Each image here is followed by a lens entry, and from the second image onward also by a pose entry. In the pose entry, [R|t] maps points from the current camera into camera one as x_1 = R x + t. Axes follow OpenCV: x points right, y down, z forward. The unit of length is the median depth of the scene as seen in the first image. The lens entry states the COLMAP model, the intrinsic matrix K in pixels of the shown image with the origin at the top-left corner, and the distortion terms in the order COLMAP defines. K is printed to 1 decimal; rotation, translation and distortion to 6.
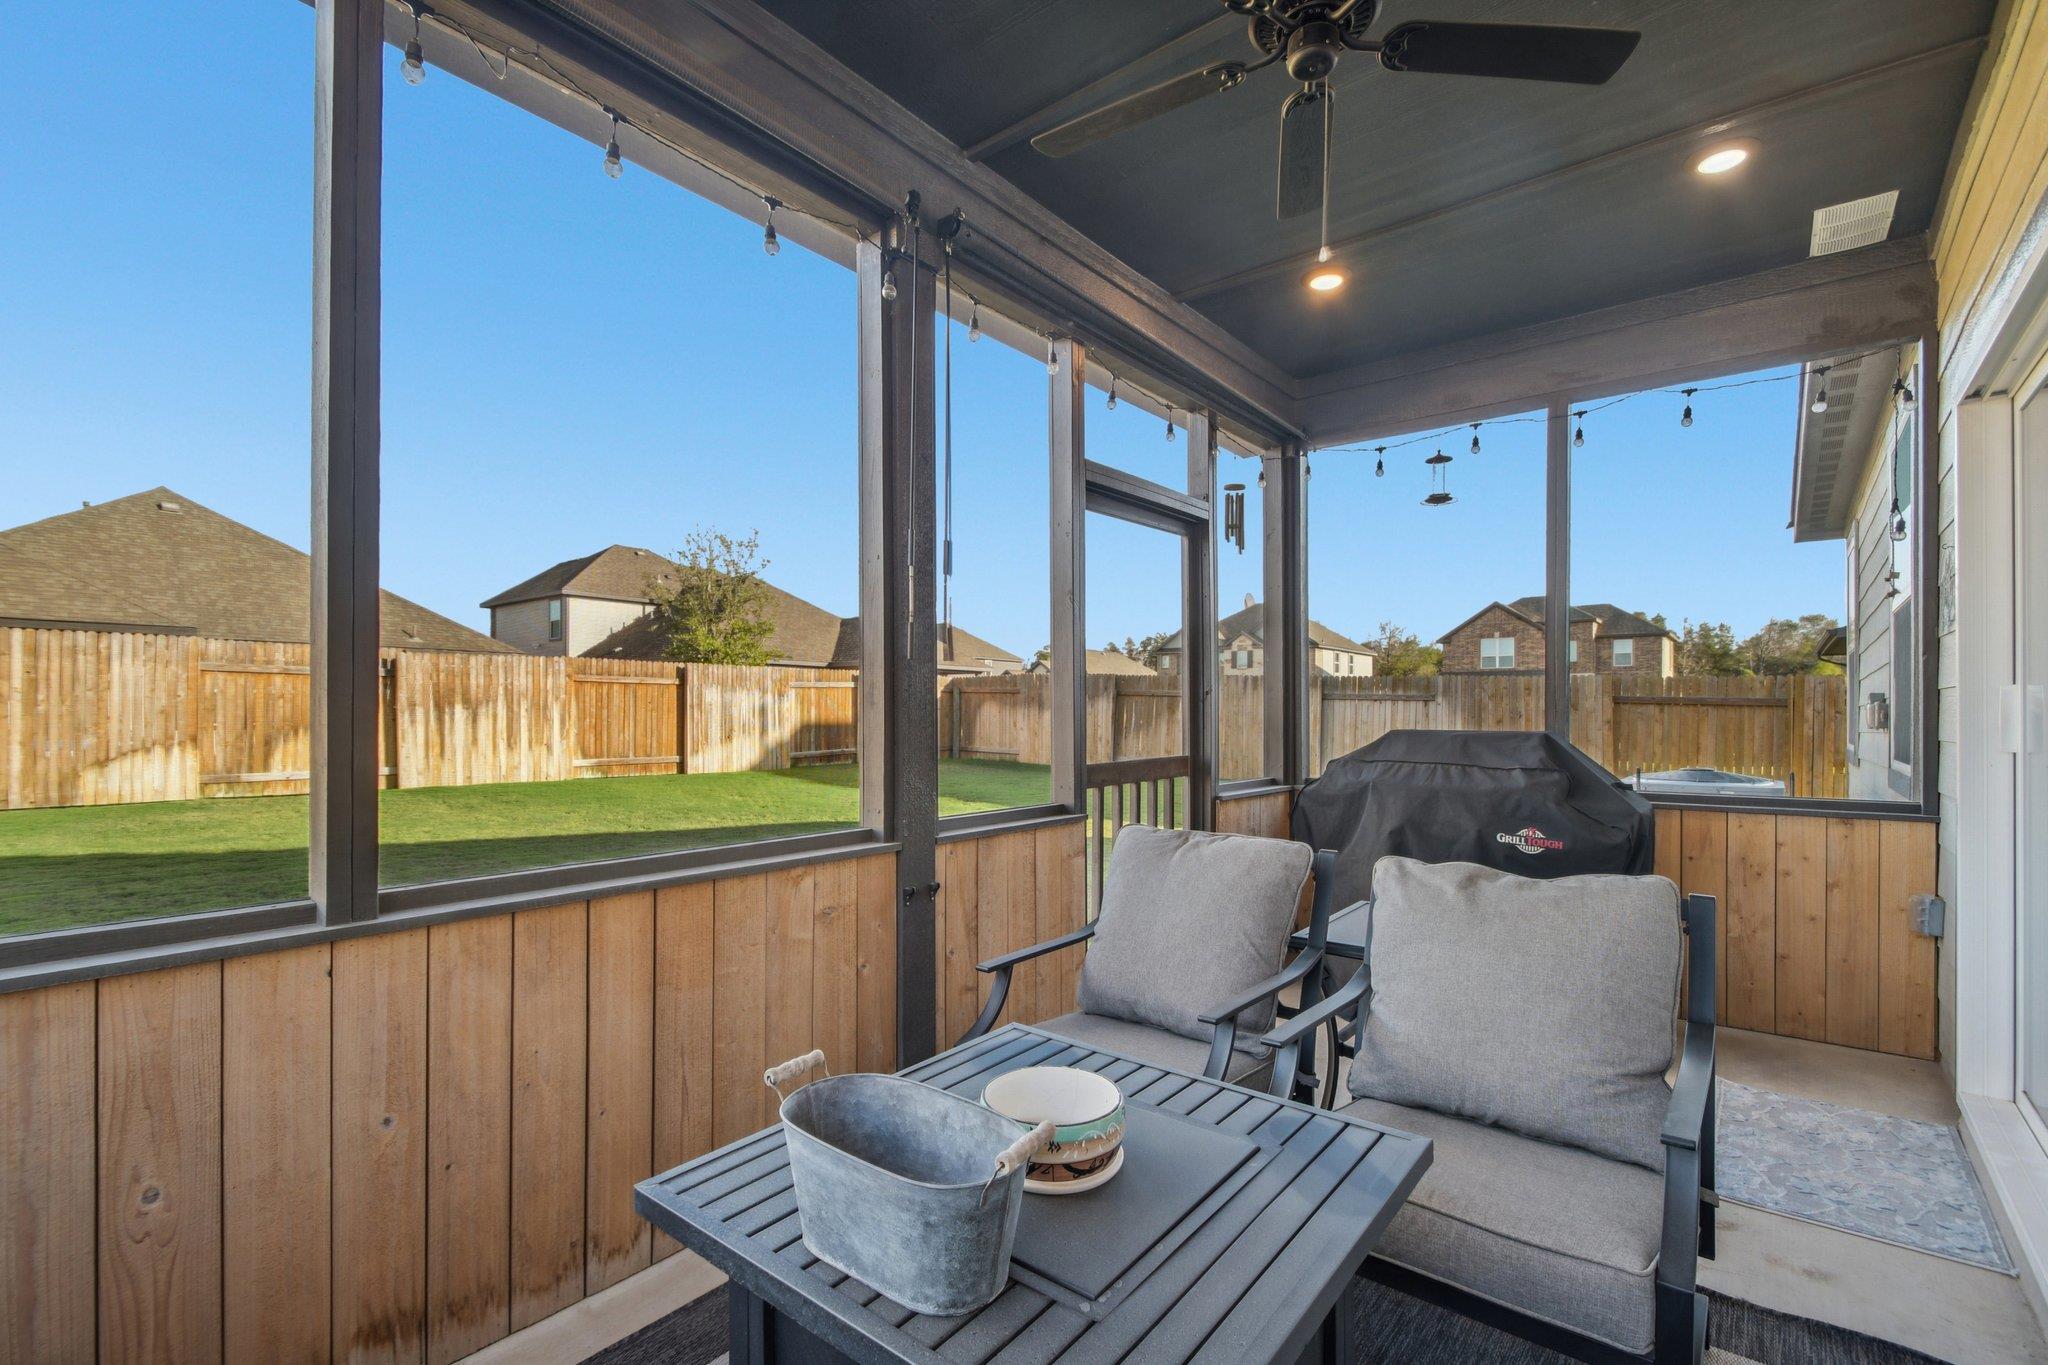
lens RADIAL K [[897.4, 0, 1017.7], [0, 897.4, 717.1], [0, 0, 1]] dist [0.008523, -0.011062]
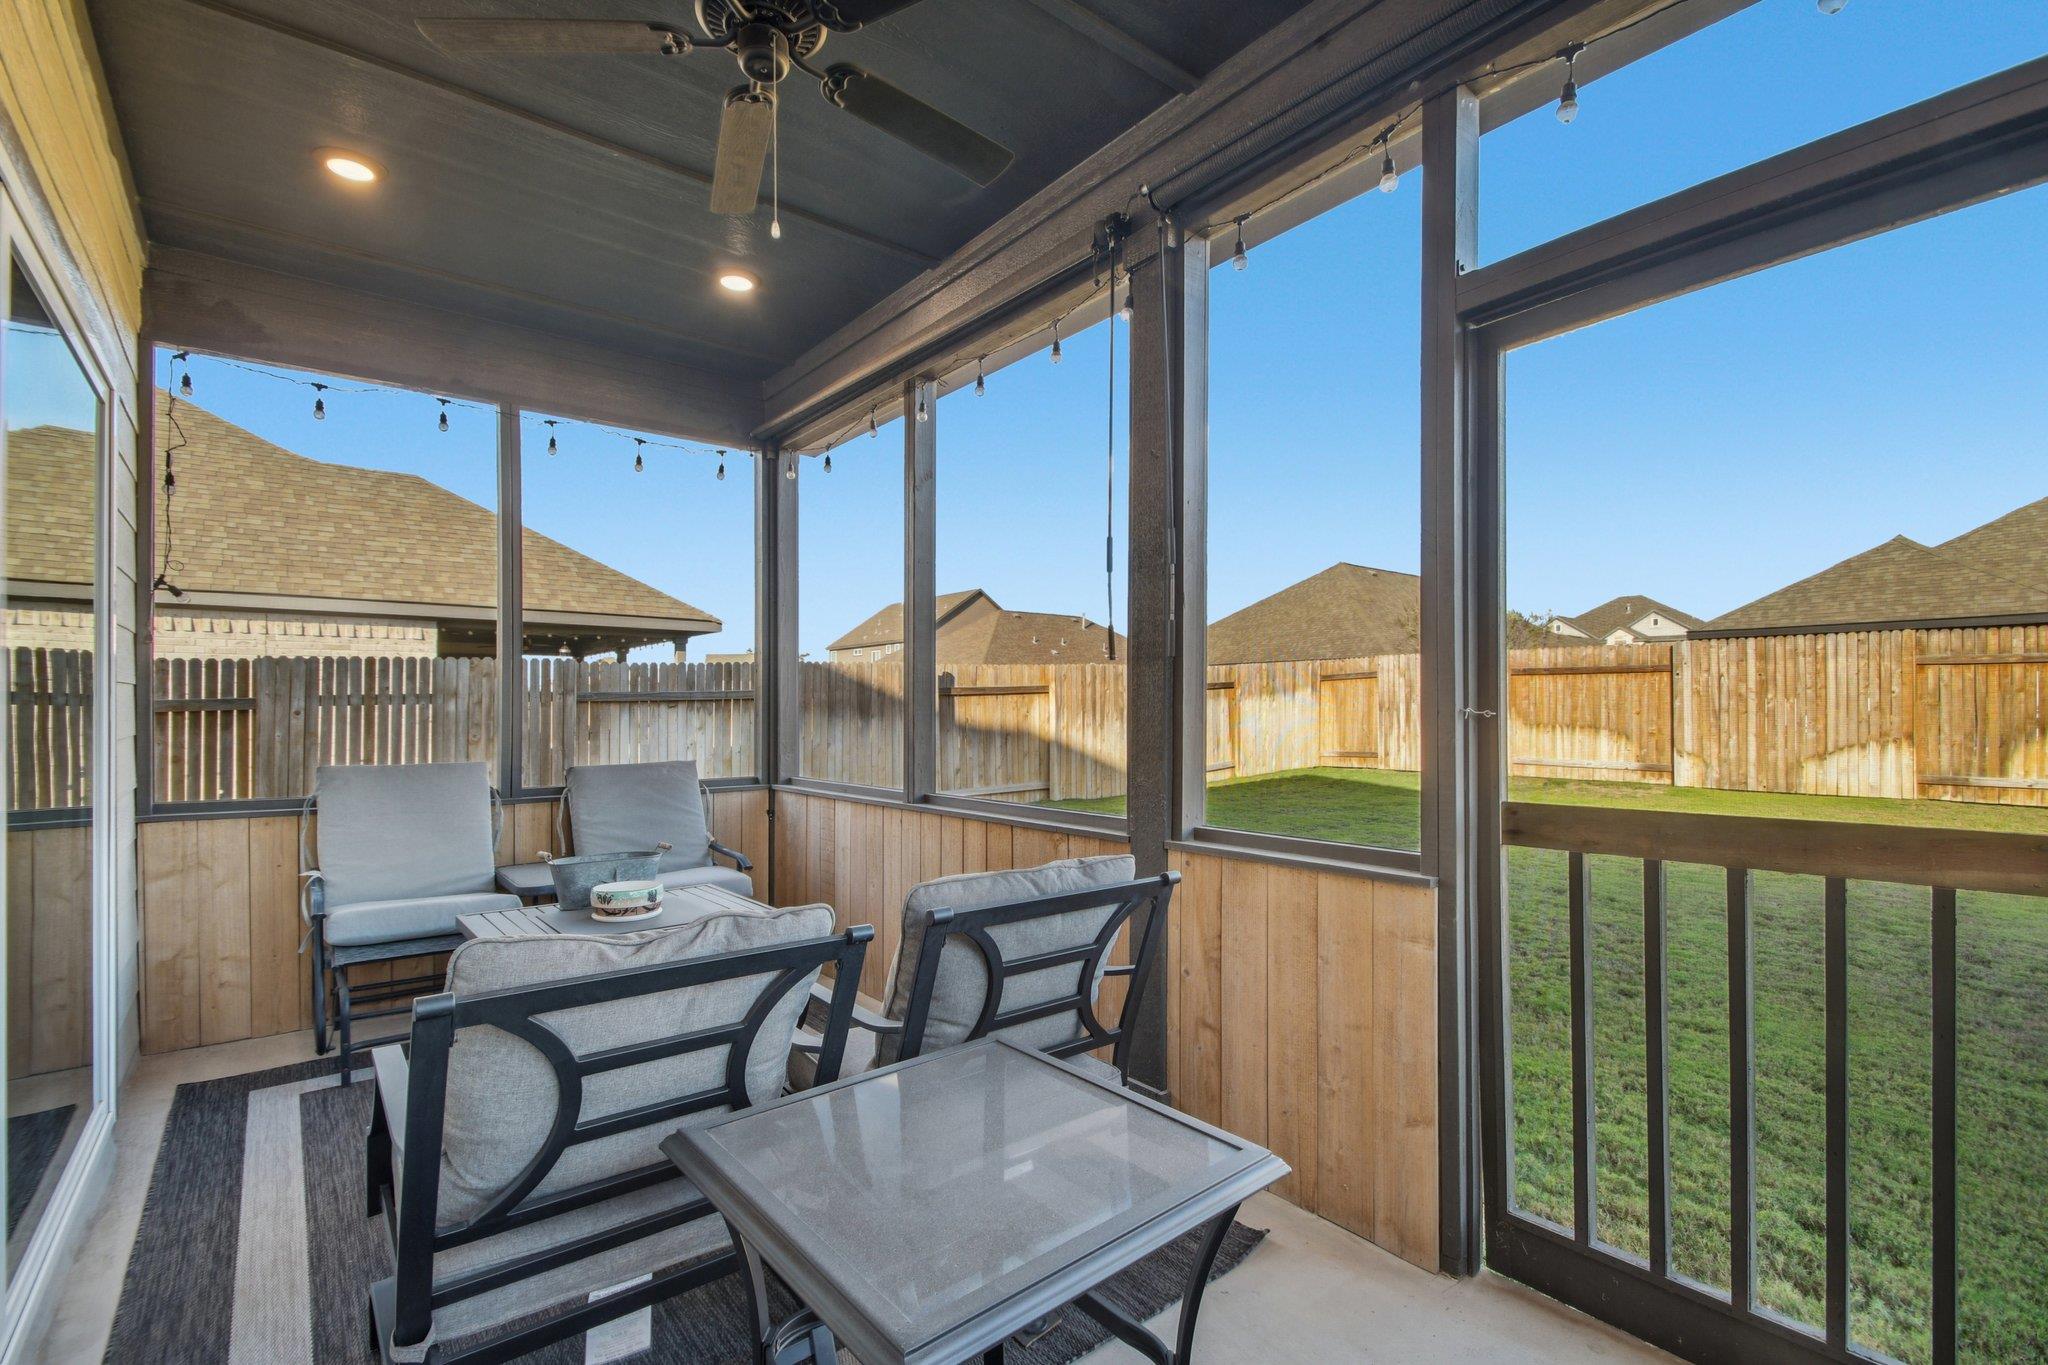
lens RADIAL K [[897.4, 0, 1018.9], [0, 897.4, 714.3], [0, 0, 1]] dist [0.008523, -0.011062]
pose [[-0.183170, 0.002629, -0.983078, 0.210134], [-0.001253, 0.999995, 0.002908, -0.000729], [0.983080, 0.001764, -0.183166, 0.245370]]
